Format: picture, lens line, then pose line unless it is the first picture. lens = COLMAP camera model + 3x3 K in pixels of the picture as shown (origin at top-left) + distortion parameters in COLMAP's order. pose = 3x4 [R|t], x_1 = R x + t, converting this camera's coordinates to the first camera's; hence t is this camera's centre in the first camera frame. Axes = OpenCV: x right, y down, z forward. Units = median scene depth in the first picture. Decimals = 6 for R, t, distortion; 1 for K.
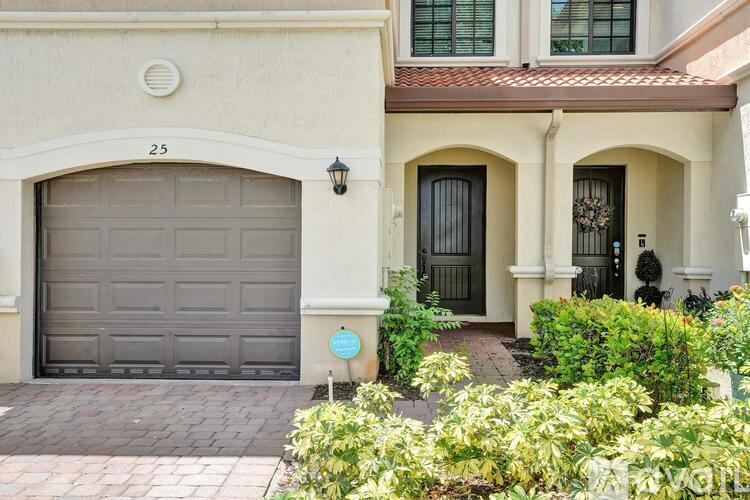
lens RADIAL K [[714.1, 0, 375.0], [0, 714.1, 250.0], [0, 0, 1]] dist [0.041773, 0.002153]
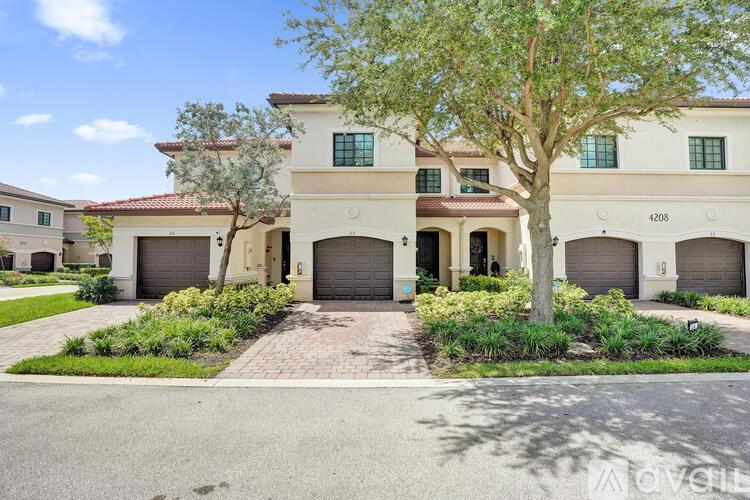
lens RADIAL K [[387.5, 0, 375.0], [0, 387.5, 250.0], [0, 0, 1]] dist [-0.042446, -0.000010]
pose [[0.999131, -0.004919, 0.041395, -0.228739], [0.006207, 0.999498, -0.031053, 0.000140], [-0.041221, 0.031283, 0.998660, -0.734235]]
